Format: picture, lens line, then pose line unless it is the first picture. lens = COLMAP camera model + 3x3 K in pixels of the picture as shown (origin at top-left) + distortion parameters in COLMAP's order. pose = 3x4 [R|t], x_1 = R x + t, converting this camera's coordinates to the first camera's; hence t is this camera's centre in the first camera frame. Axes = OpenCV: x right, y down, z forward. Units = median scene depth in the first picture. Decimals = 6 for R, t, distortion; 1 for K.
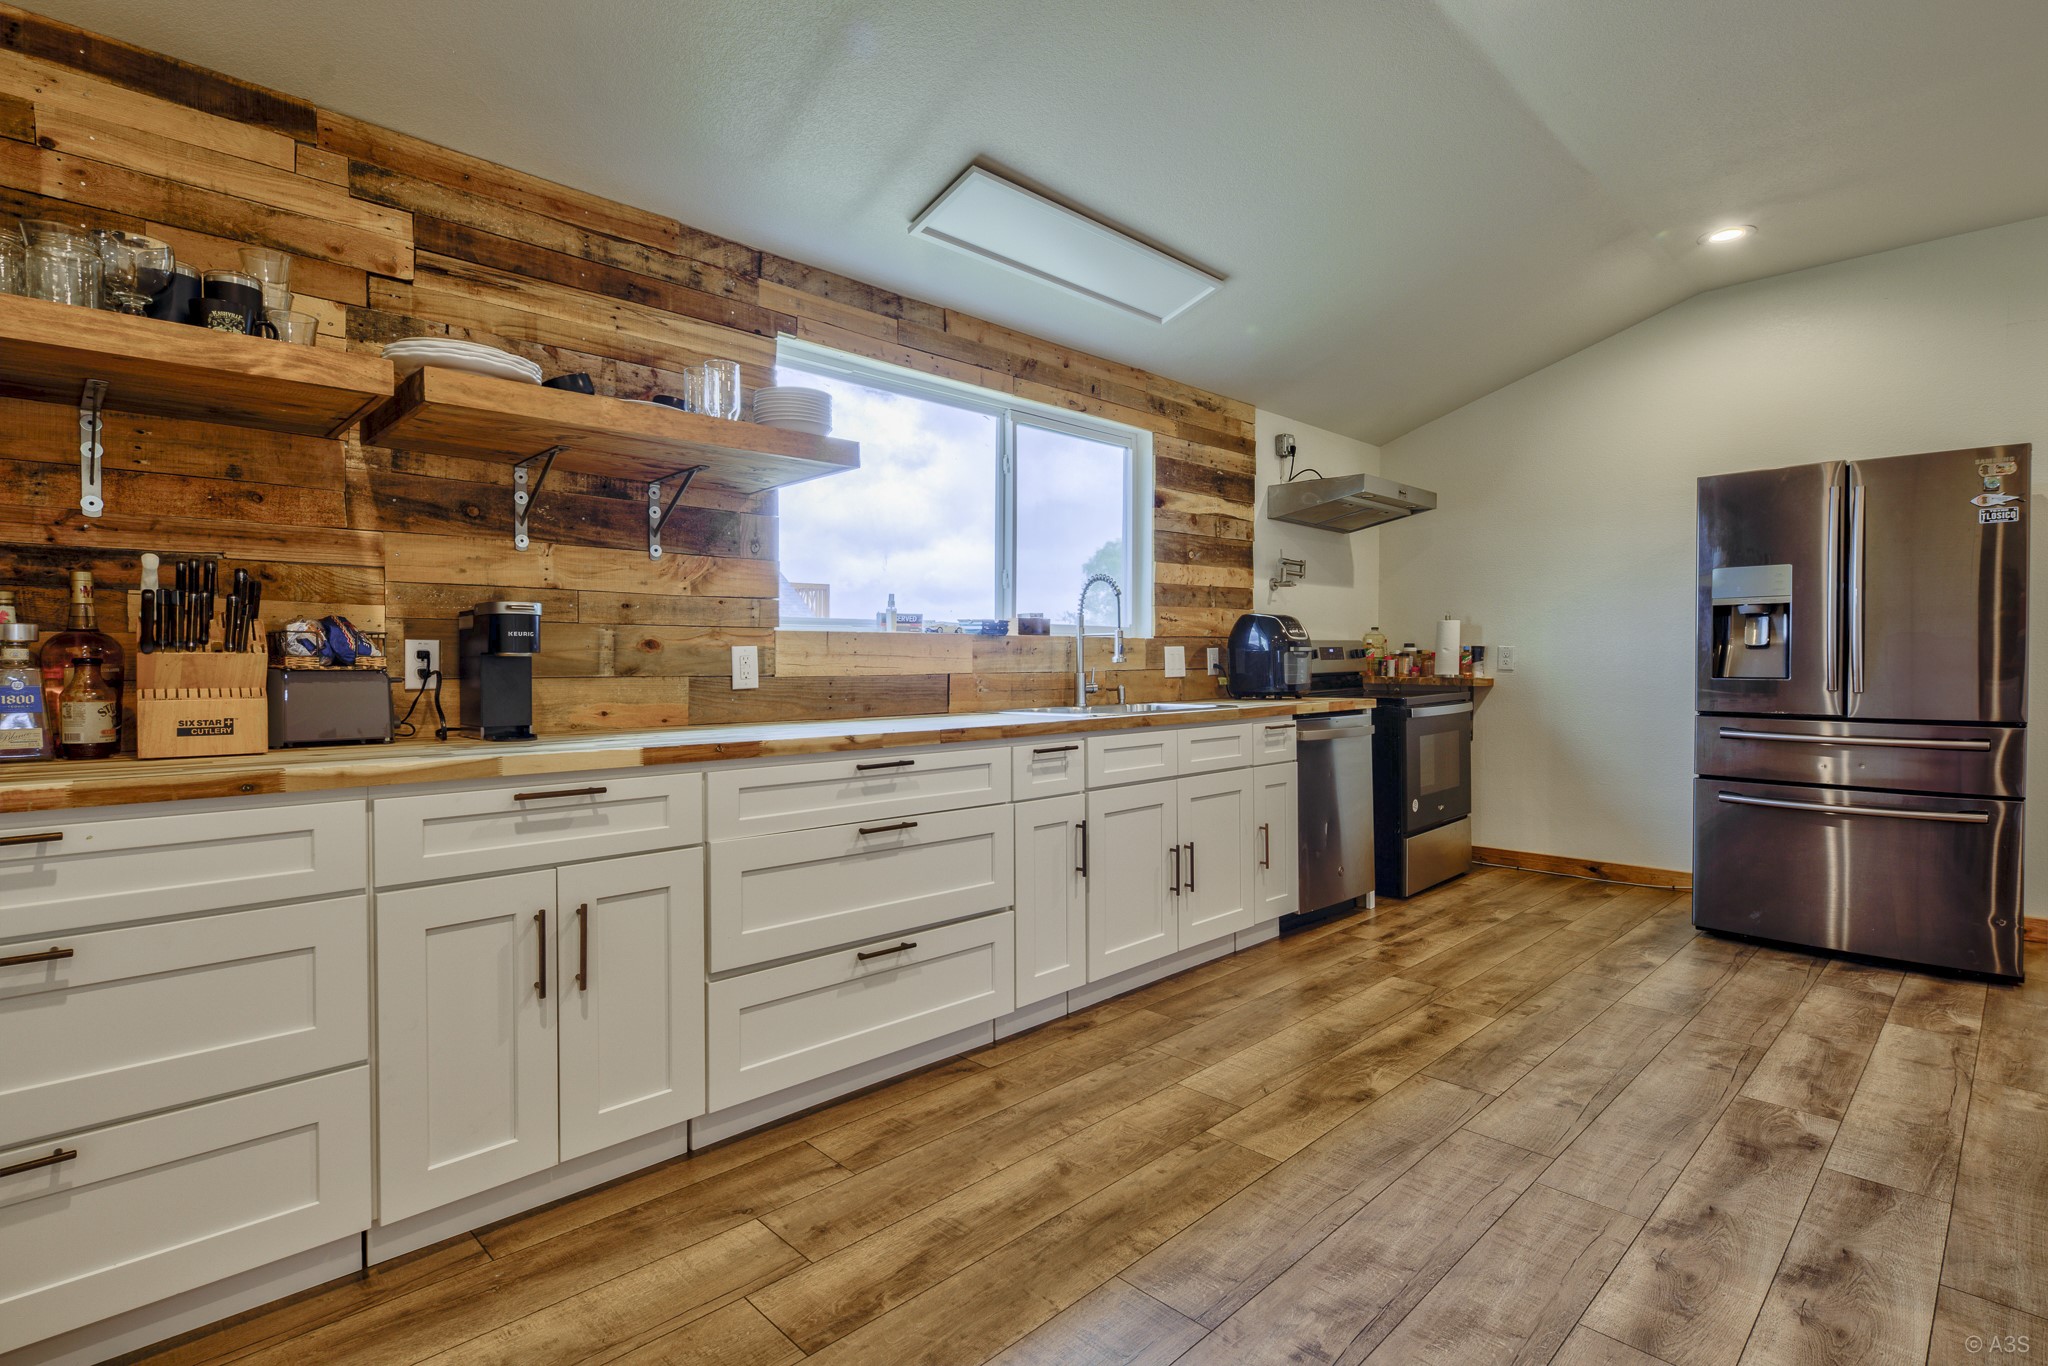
lens RADIAL K [[989.4, 0, 1021.6], [0, 989.4, 675.3], [0, 0, 1]] dist [0.005199, -0.004284]
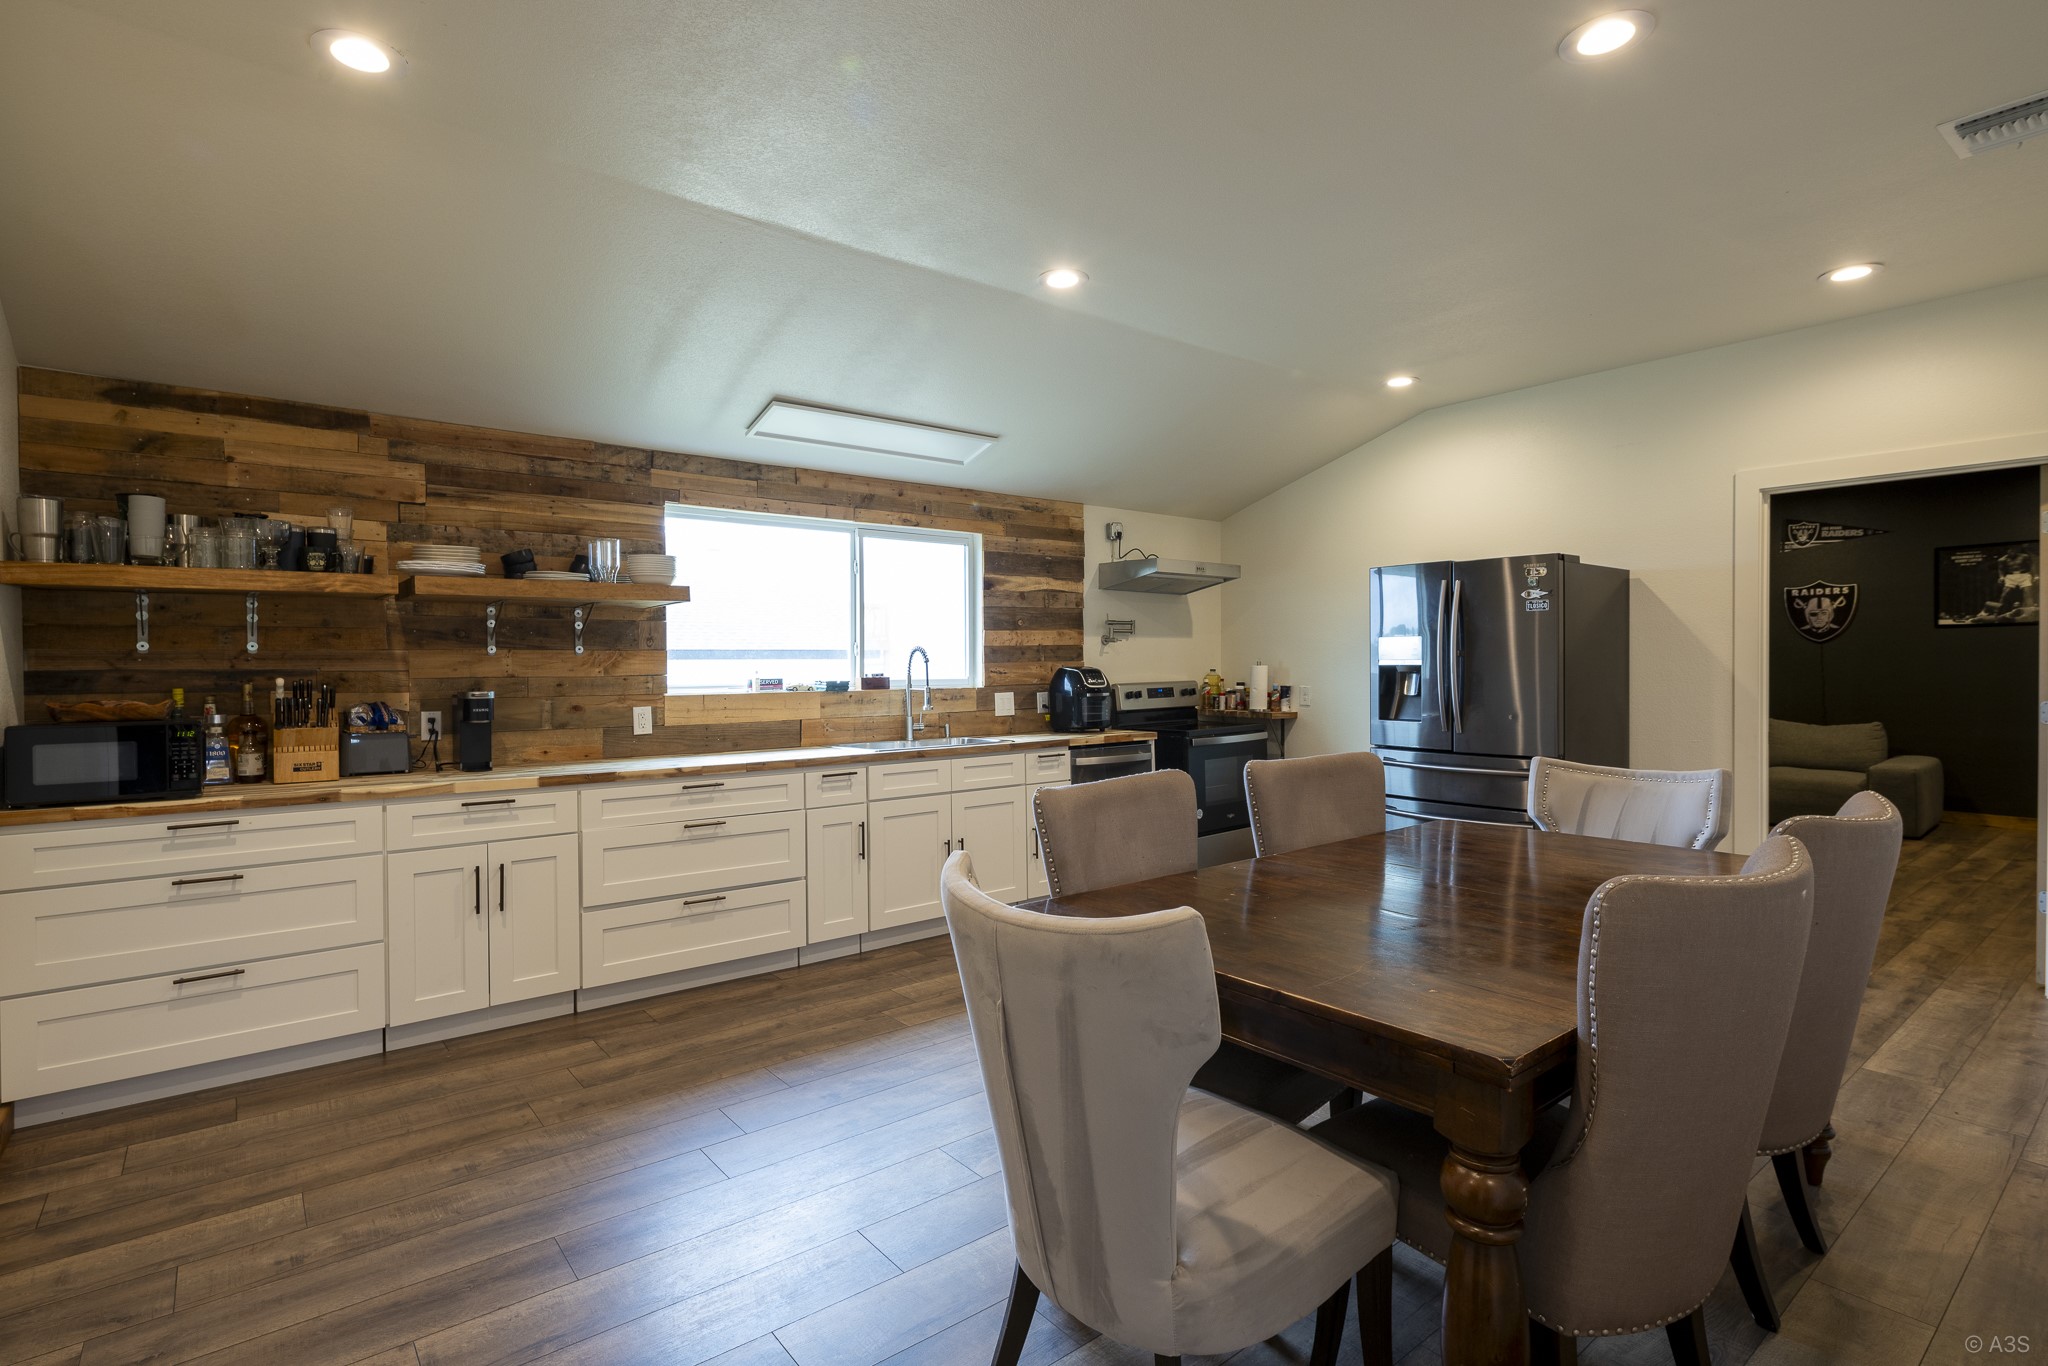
lens RADIAL K [[989.4, 0, 1021.6], [0, 989.4, 675.3], [0, 0, 1]] dist [0.005199, -0.004284]
pose [[0.995210, -0.004629, -0.097654, 0.504512], [0.004130, 0.999977, -0.005309, -0.074287], [0.097676, 0.004880, 0.995206, -0.527347]]
